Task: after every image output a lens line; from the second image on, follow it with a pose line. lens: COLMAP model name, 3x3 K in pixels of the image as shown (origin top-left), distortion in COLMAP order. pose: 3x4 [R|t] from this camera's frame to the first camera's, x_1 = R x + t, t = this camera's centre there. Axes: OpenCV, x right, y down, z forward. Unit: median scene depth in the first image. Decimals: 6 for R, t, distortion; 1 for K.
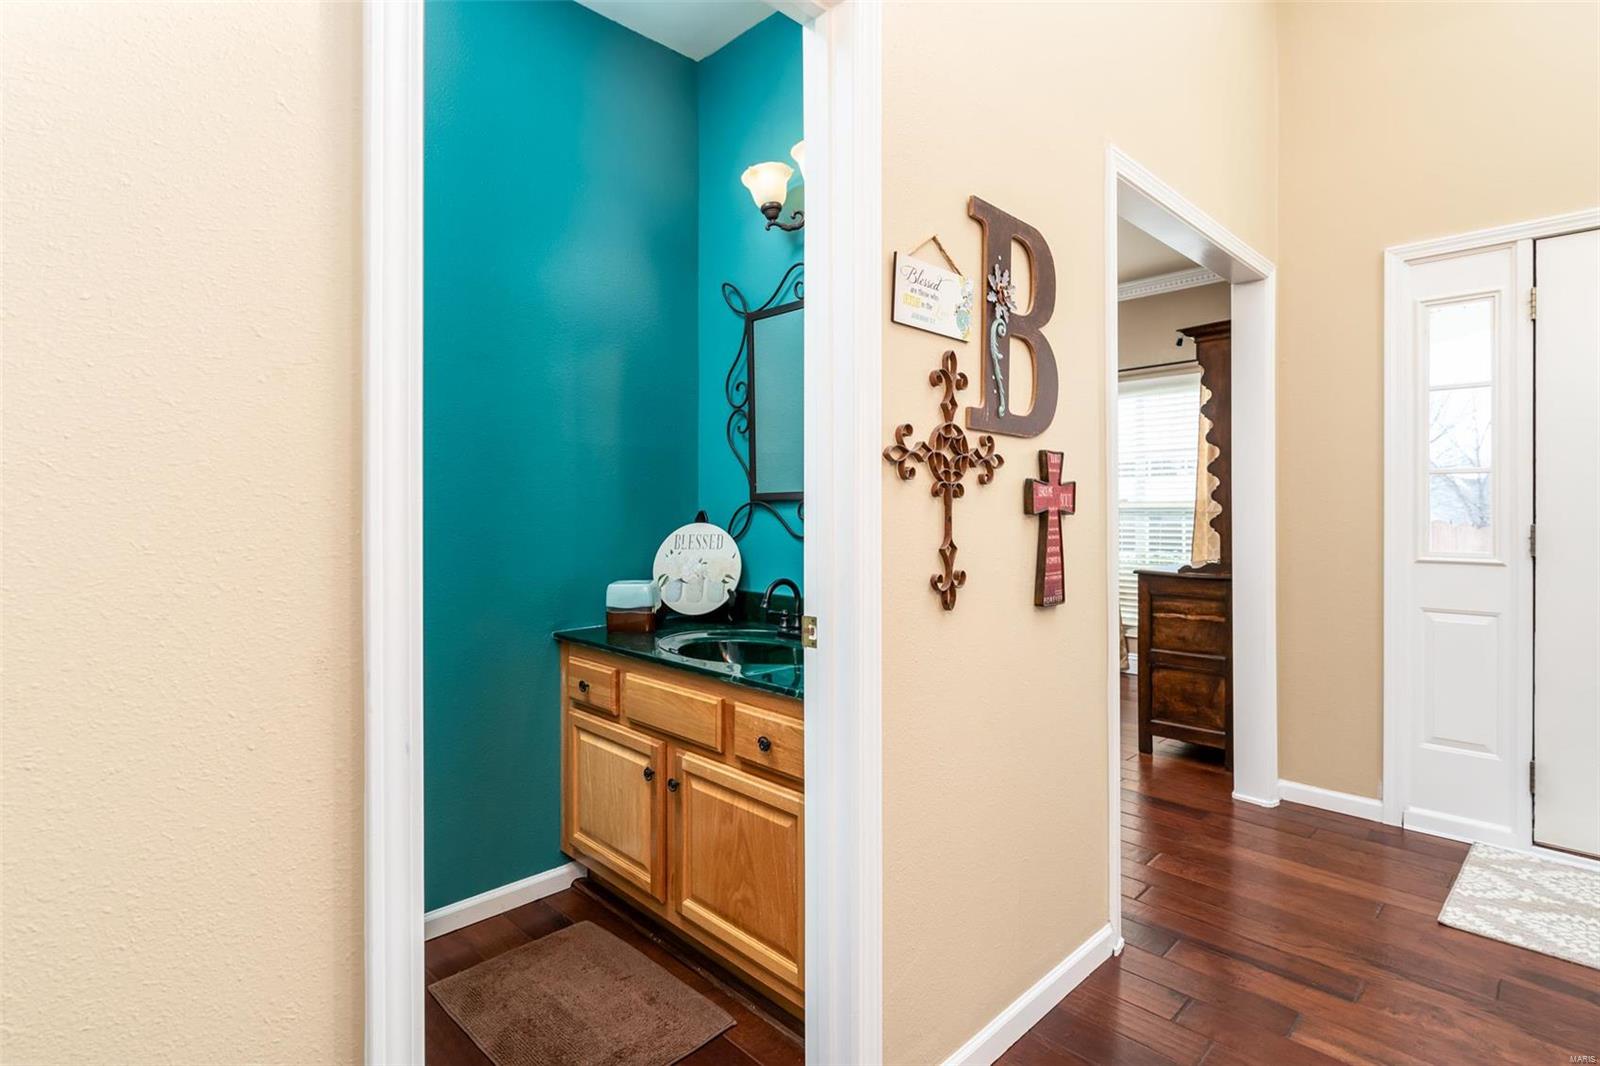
lens RADIAL K [[791.8, 0, 799.1], [0, 791.8, 521.3], [0, 0, 1]] dist [-0.000338, -0.000139]
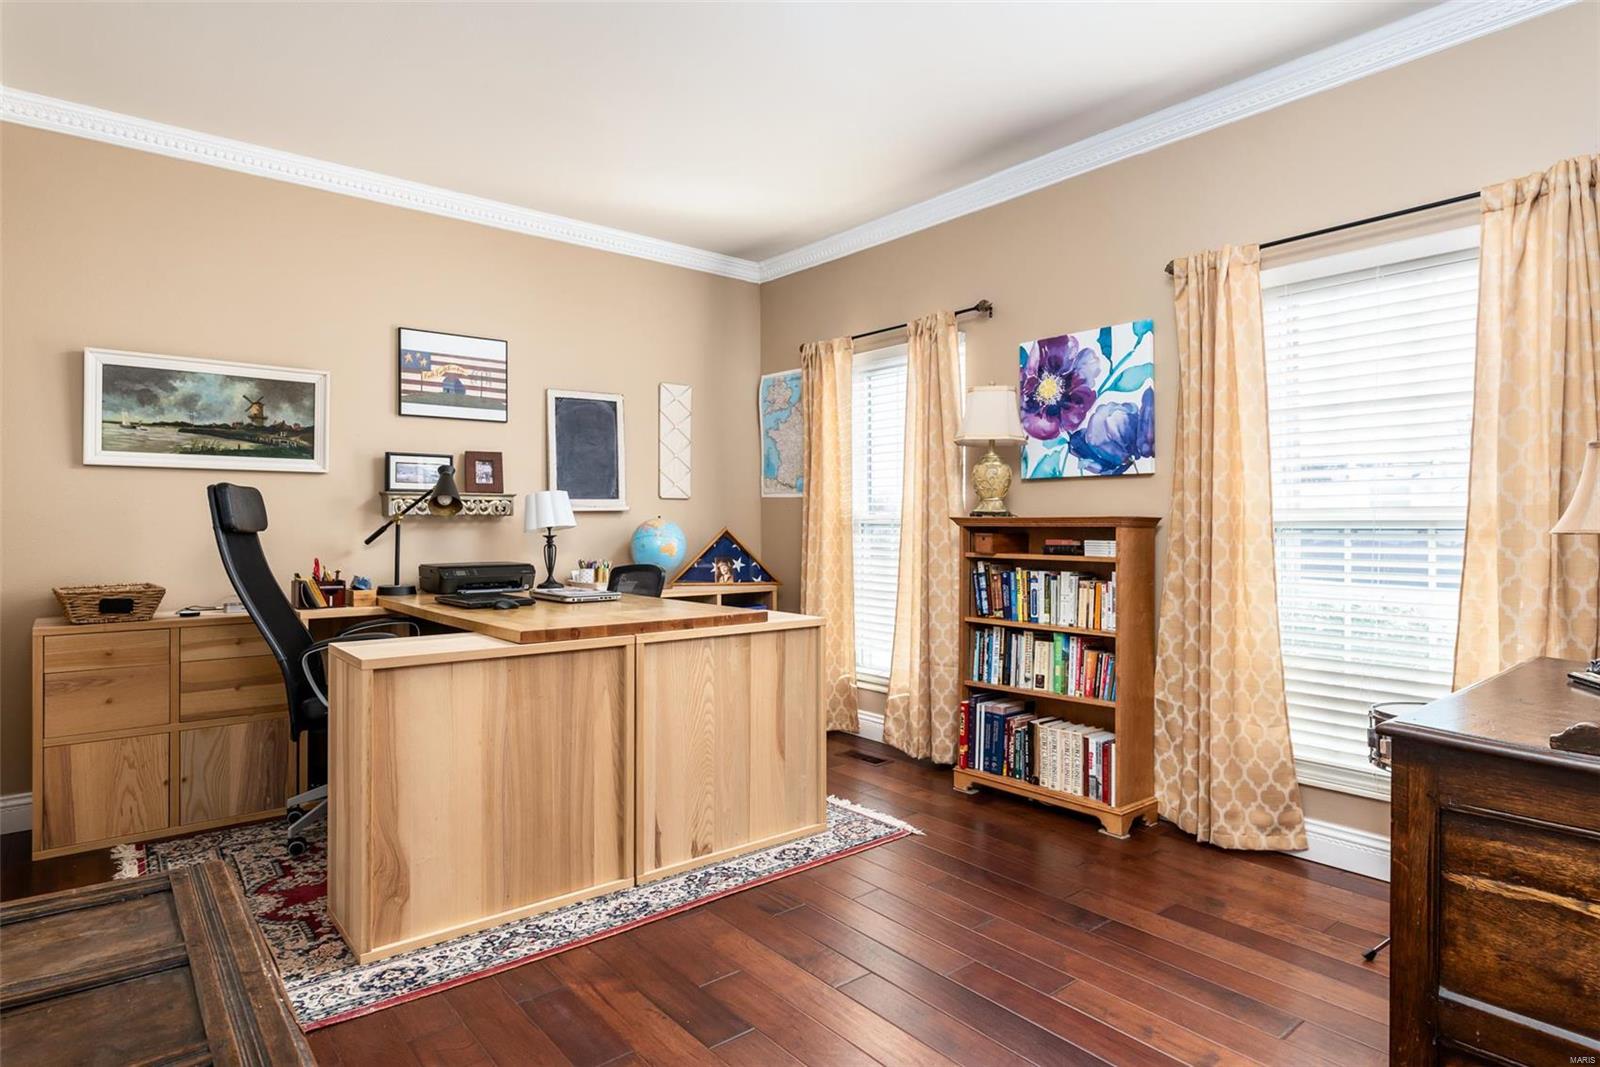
lens RADIAL K [[871.7, 0, 800.6], [0, 871.7, 530.0], [0, 0, 1]] dist [-0.002474, -0.000665]
pose [[0.996454, 0.002628, -0.084100, 0.234154], [-0.002946, 0.999989, -0.003663, -0.010242], [0.084089, 0.003898, 0.996451, 0.657919]]
